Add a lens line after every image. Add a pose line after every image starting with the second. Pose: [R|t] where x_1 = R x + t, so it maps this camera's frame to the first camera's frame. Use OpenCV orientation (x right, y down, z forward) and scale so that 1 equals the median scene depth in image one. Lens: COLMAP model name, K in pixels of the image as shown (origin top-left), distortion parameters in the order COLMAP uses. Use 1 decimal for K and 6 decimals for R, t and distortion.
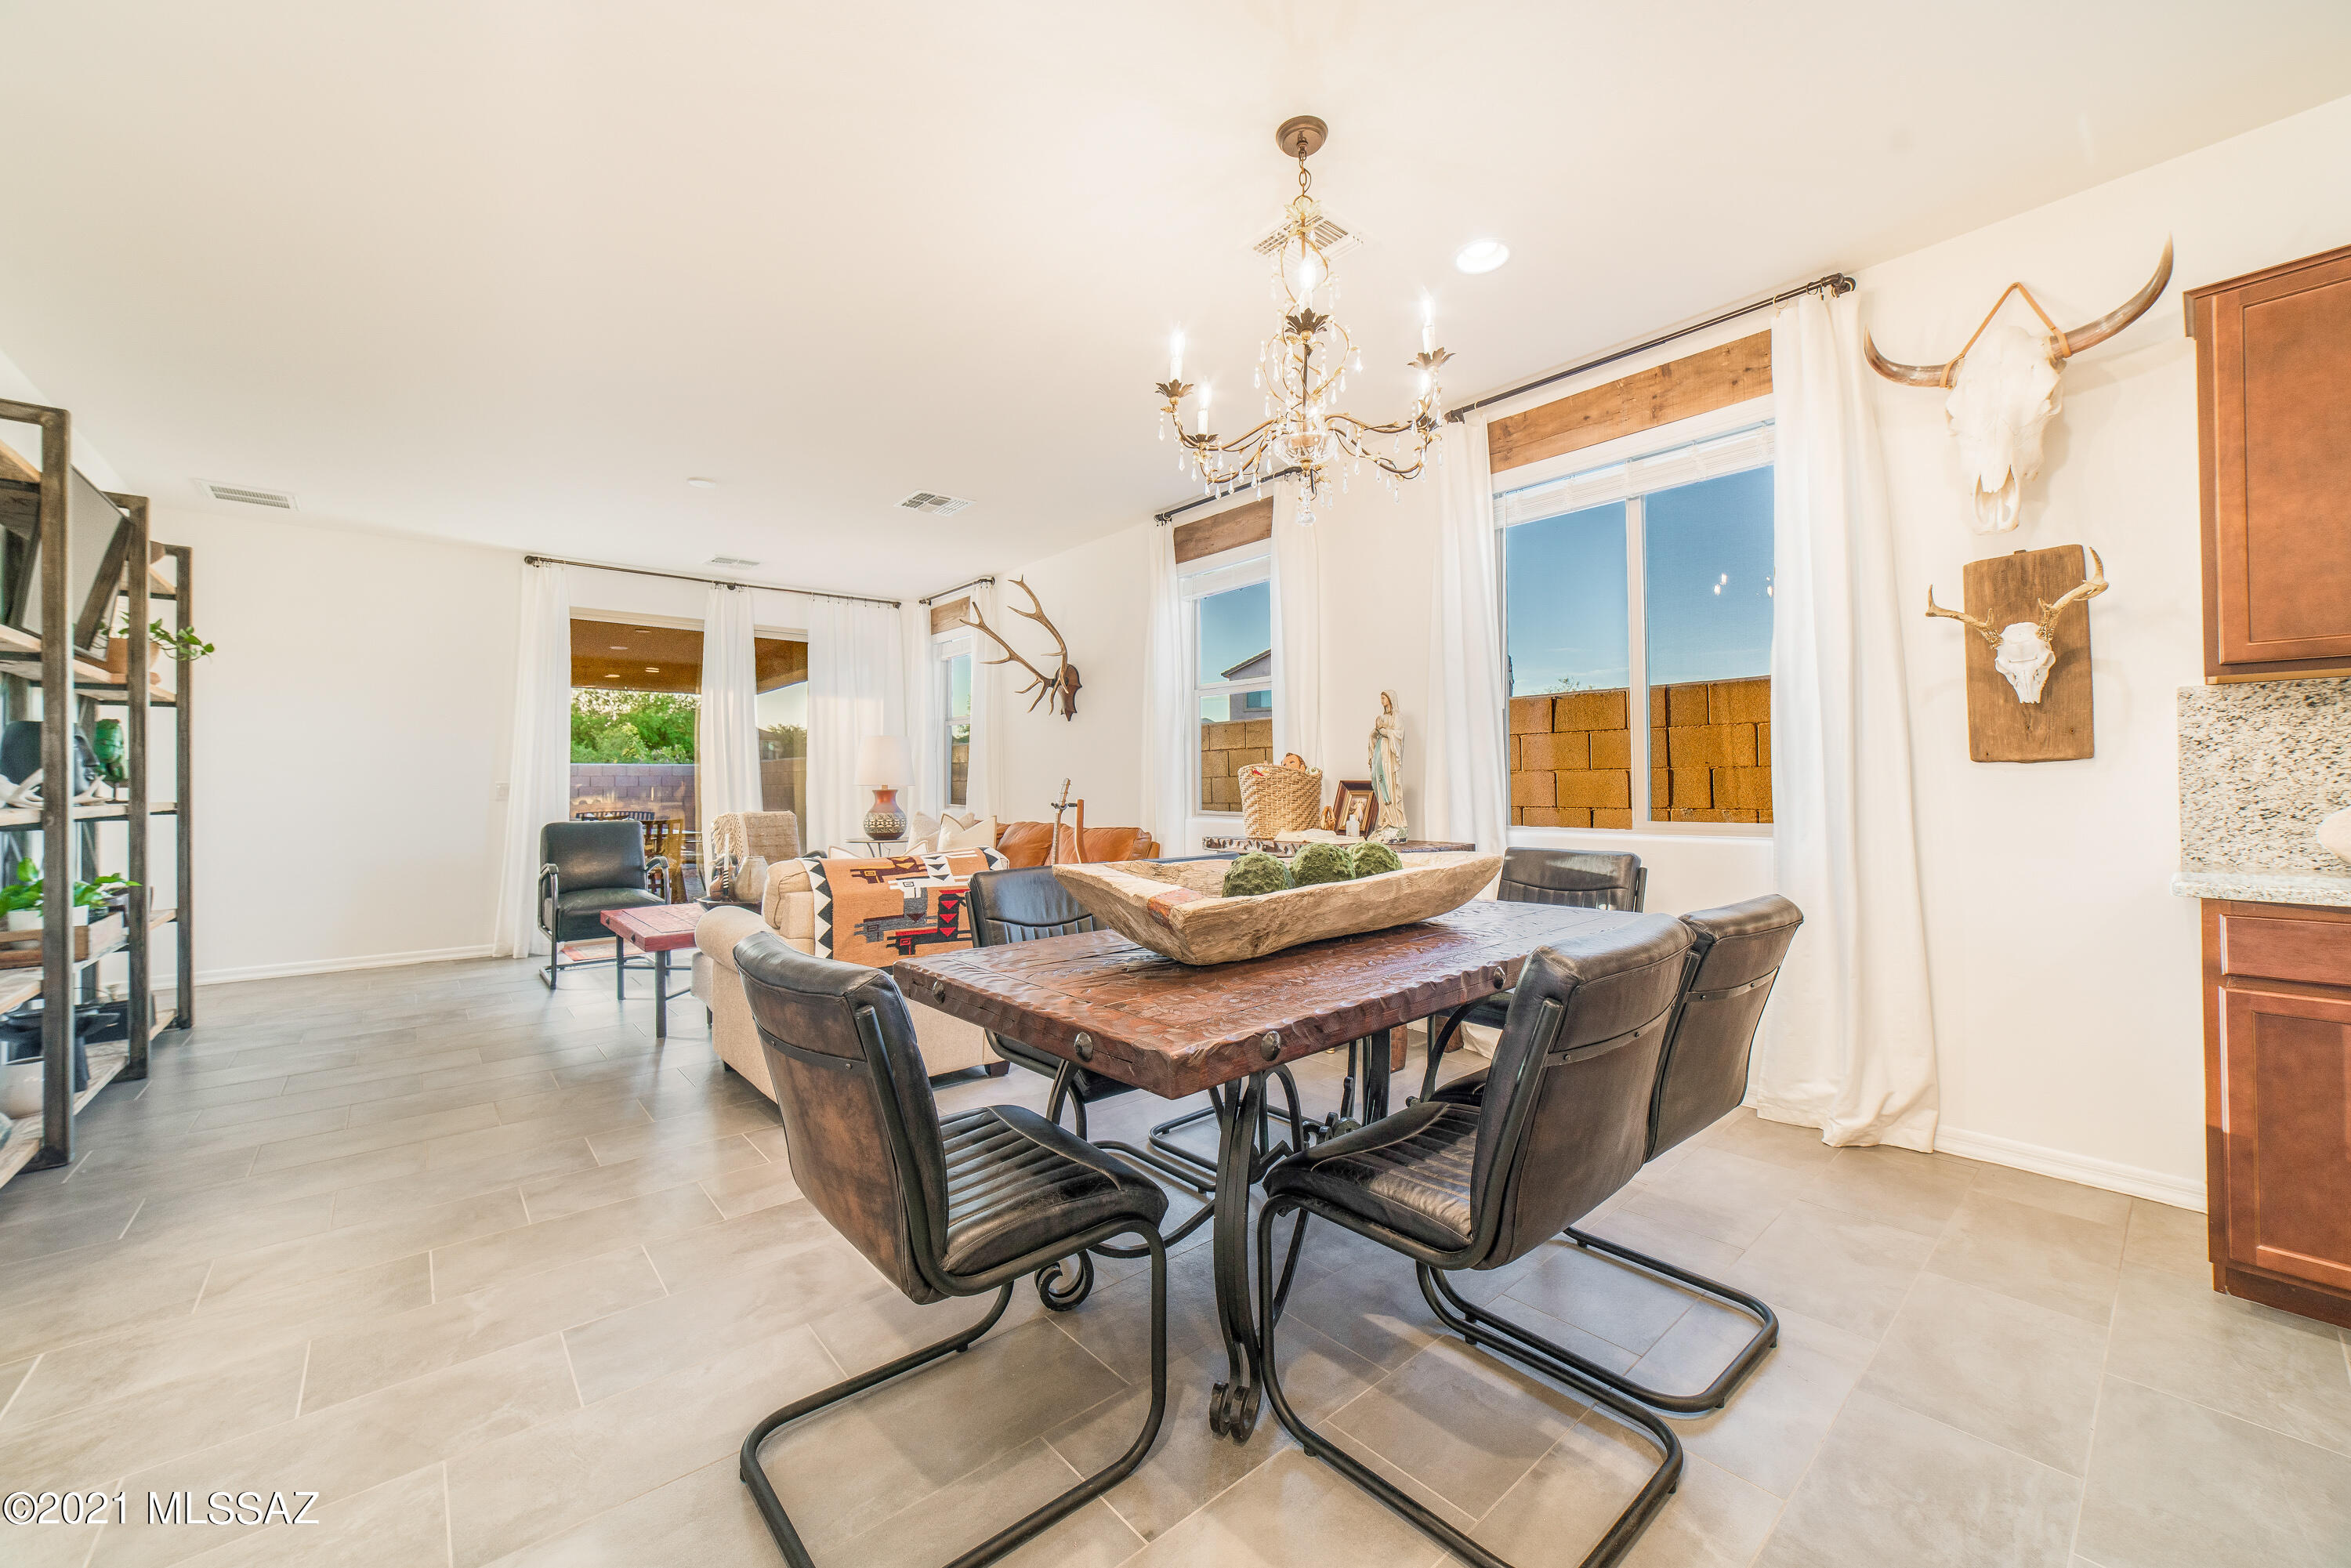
lens RADIAL K [[910.5, 0, 1159.3], [0, 910.5, 775.6], [0, 0, 1]] dist [-0.037916, 0.012390]
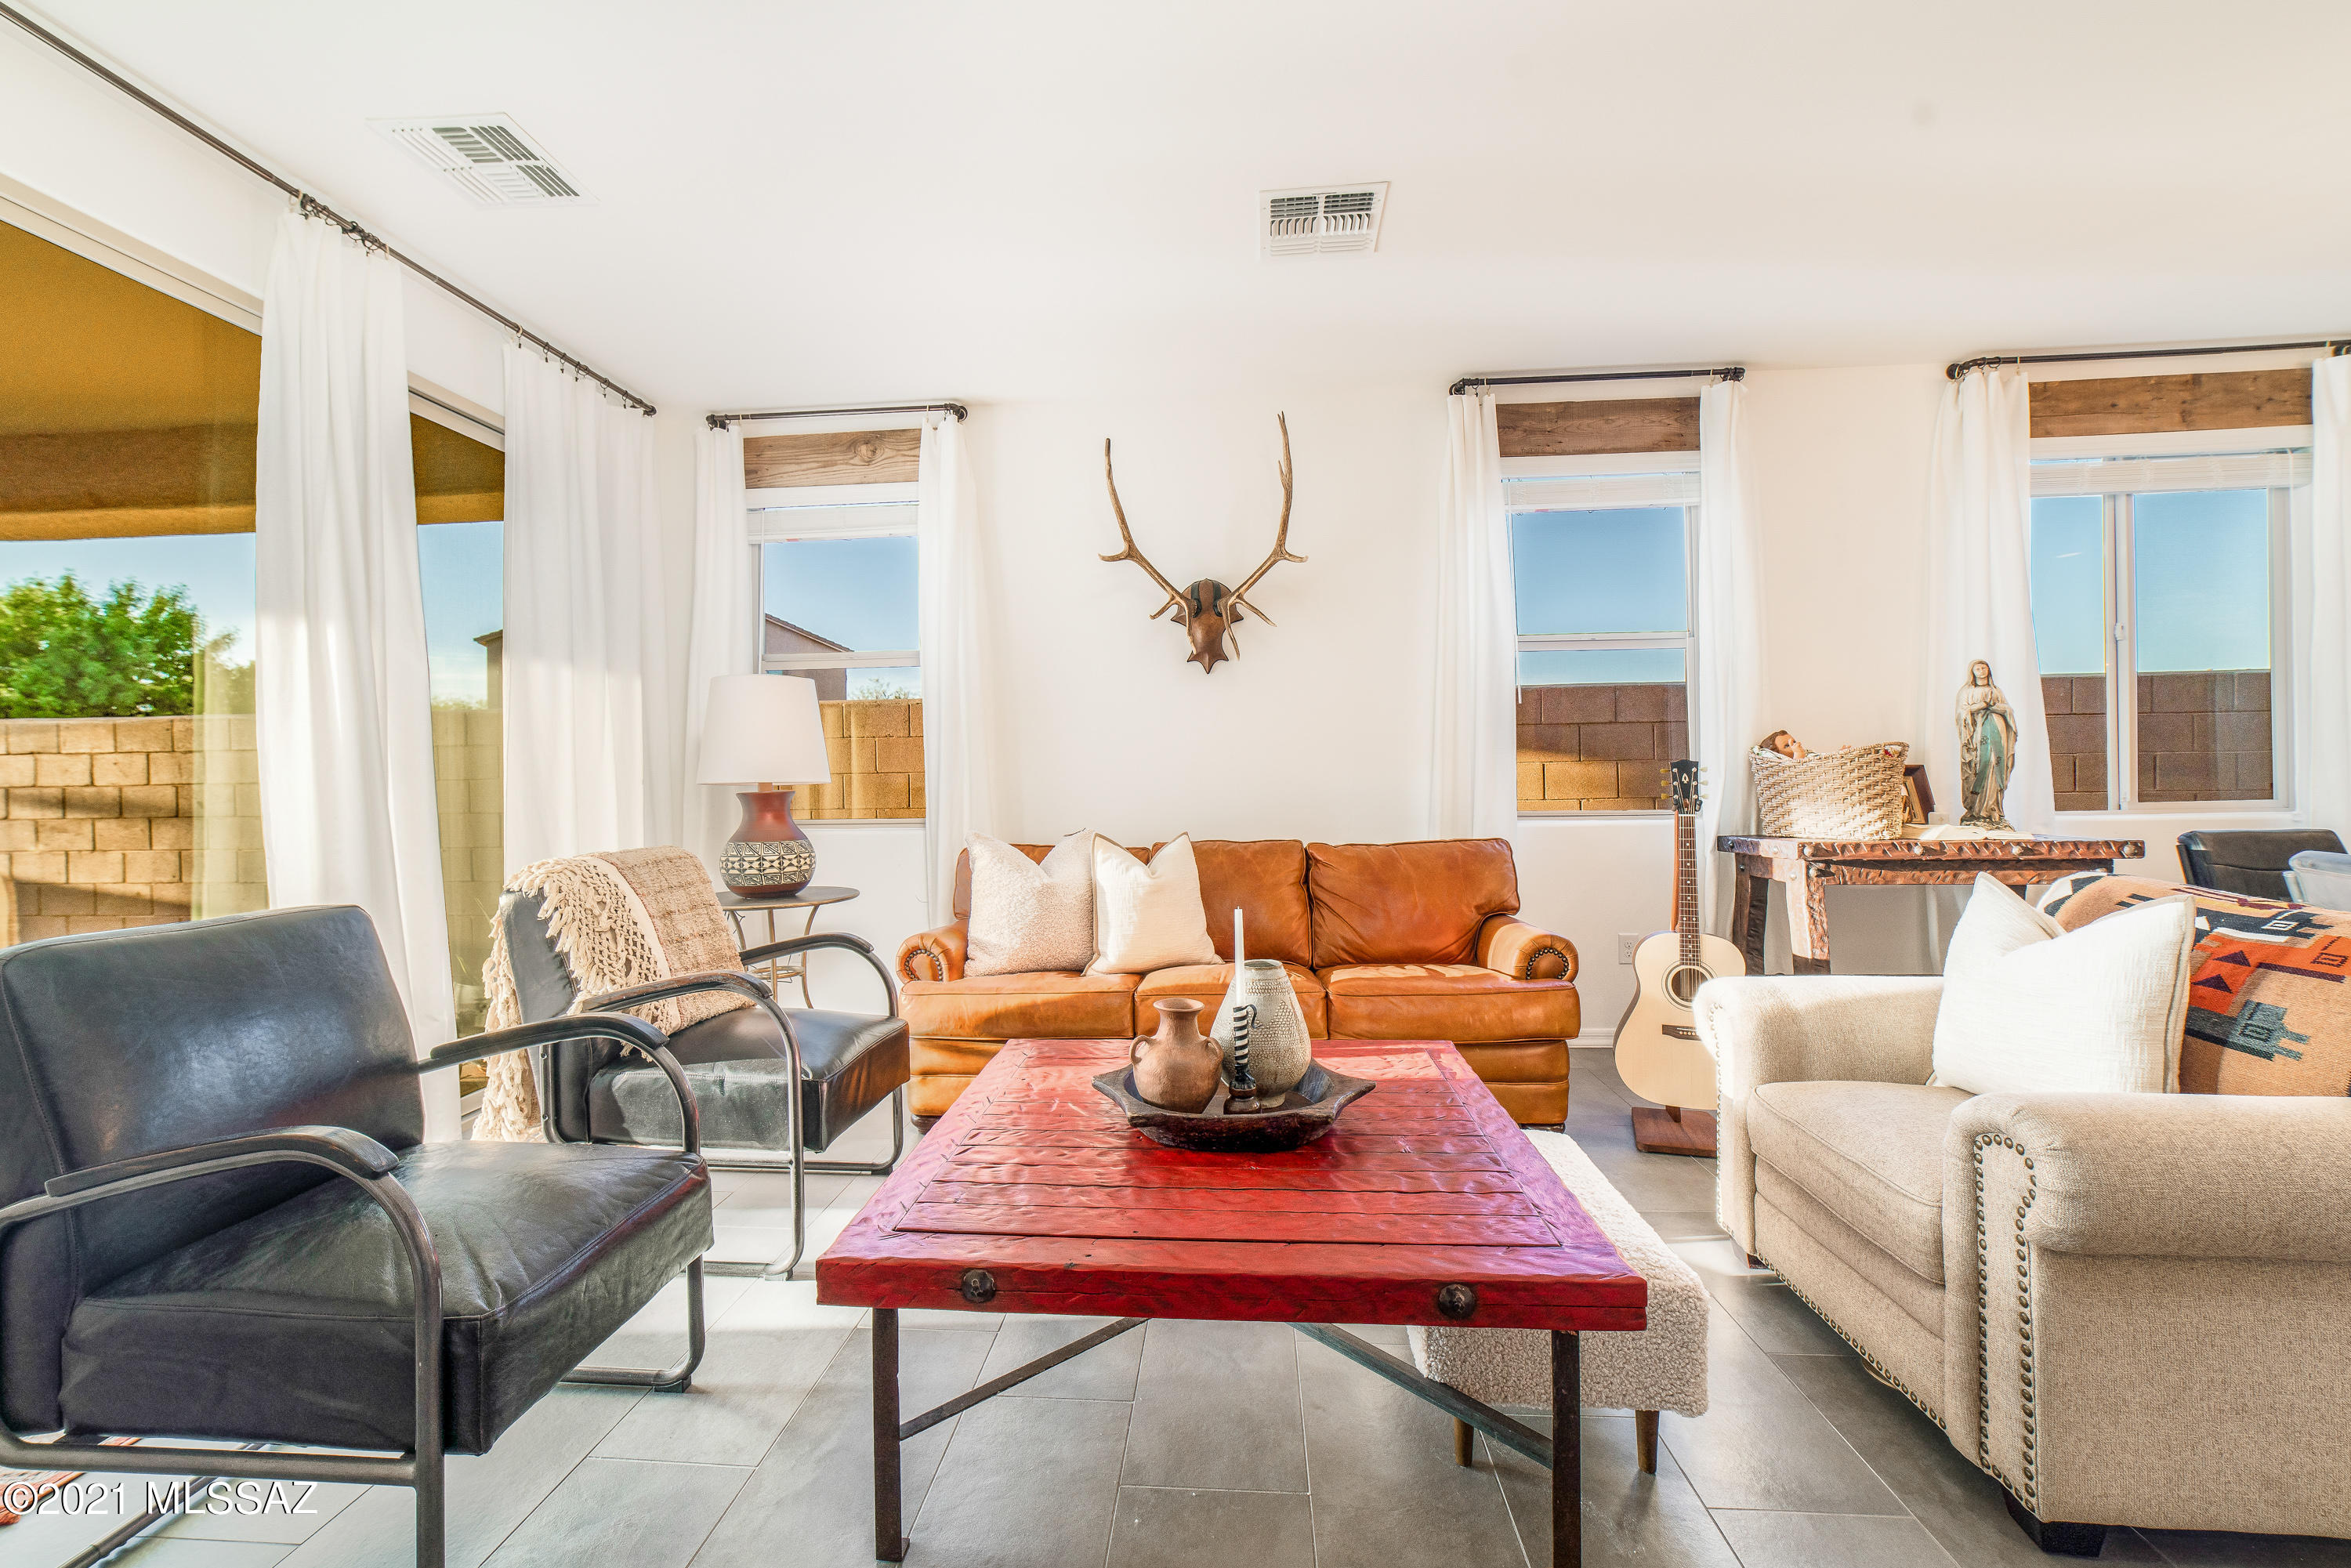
lens RADIAL K [[954.3, 0, 1167.2], [0, 954.3, 779.3], [0, 0, 1]] dist [-0.027353, 0.010394]
pose [[0.704035, -0.008868, 0.710110, -1.095717], [0.003761, 0.999955, 0.008760, 0.011419], [-0.710156, -0.003497, 0.704036, 1.074731]]
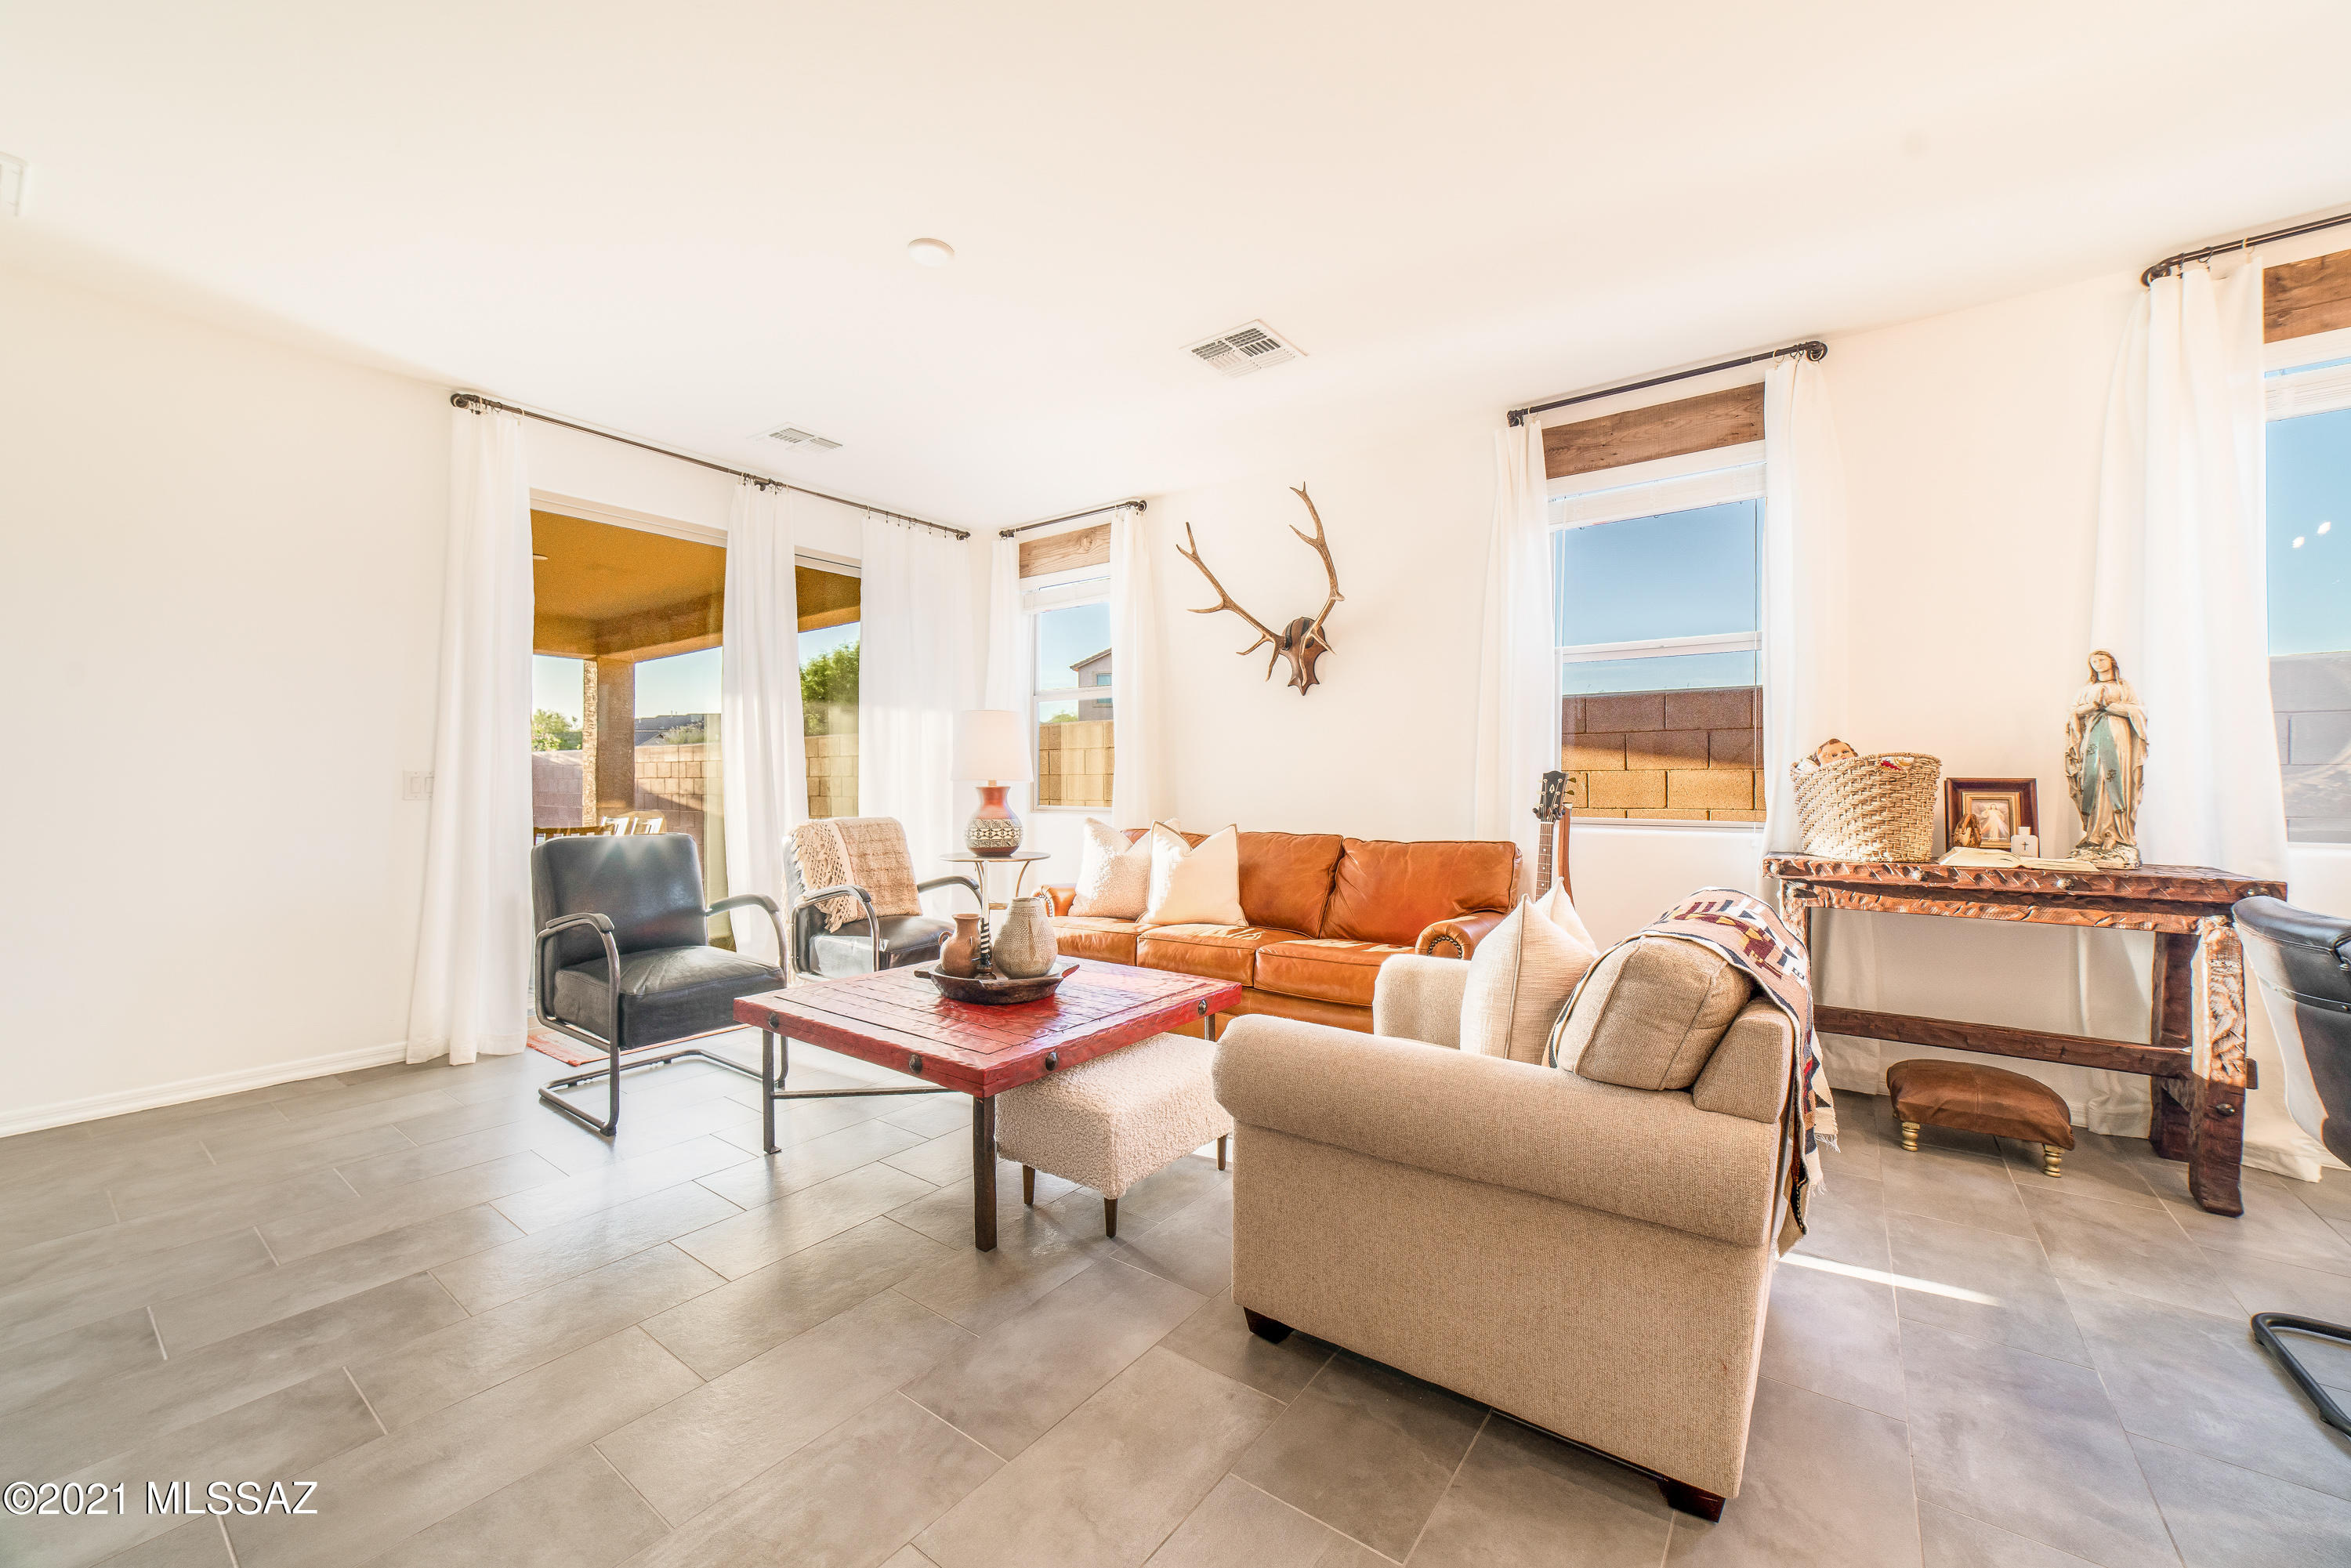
lens RADIAL K [[916.7, 0, 1167.2], [0, 916.7, 790.7], [0, 0, 1]] dist [-0.027790, 0.010303]
pose [[0.974484, 0.004258, 0.224416, -0.709015], [-0.008377, 0.999813, 0.017406, 0.010714], [-0.224300, -0.018842, 0.974338, 0.566194]]
